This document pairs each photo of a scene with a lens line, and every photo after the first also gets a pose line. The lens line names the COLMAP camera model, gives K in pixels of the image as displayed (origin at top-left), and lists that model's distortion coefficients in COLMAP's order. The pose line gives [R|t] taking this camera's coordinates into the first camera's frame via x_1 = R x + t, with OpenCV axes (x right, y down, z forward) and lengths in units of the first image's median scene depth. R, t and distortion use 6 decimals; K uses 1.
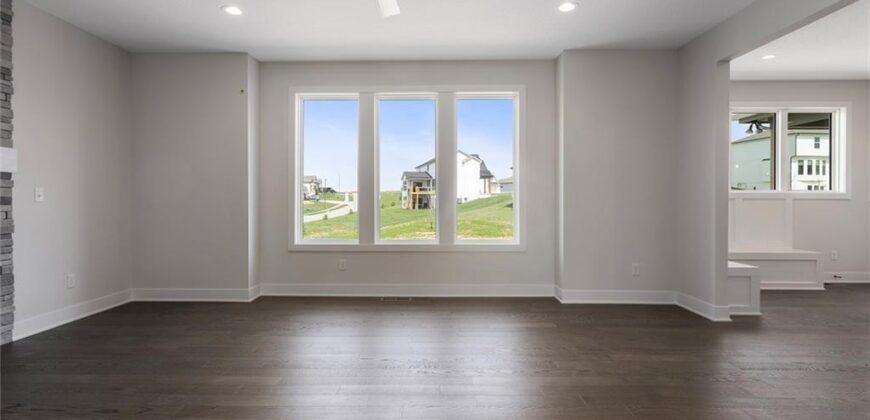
lens RADIAL K [[426.9, 0, 430.1], [0, 426.9, 204.2], [0, 0, 1]] dist [0.034402, -0.000034]
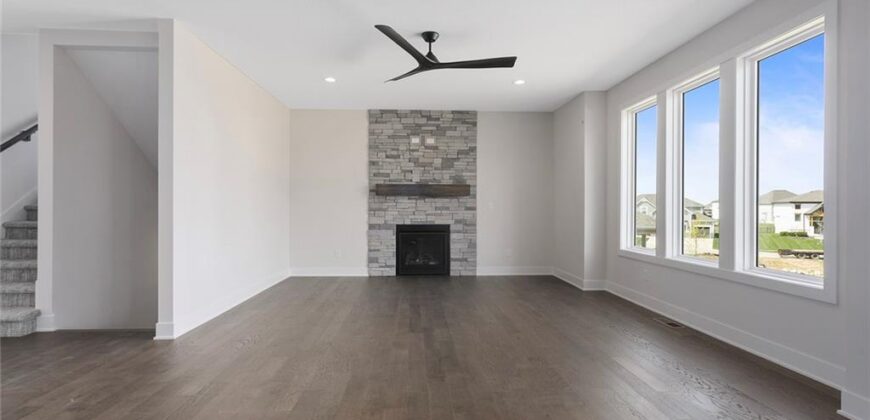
lens RADIAL K [[426.9, 0, 434.6], [0, 426.9, 205.9], [0, 0, 1]] dist [0.034402, -0.000034]
pose [[0.051489, -0.000406, -0.998673, 0.792288], [-0.013207, 0.999912, -0.001087, -0.011656], [0.998586, 0.013245, 0.051479, 0.505595]]
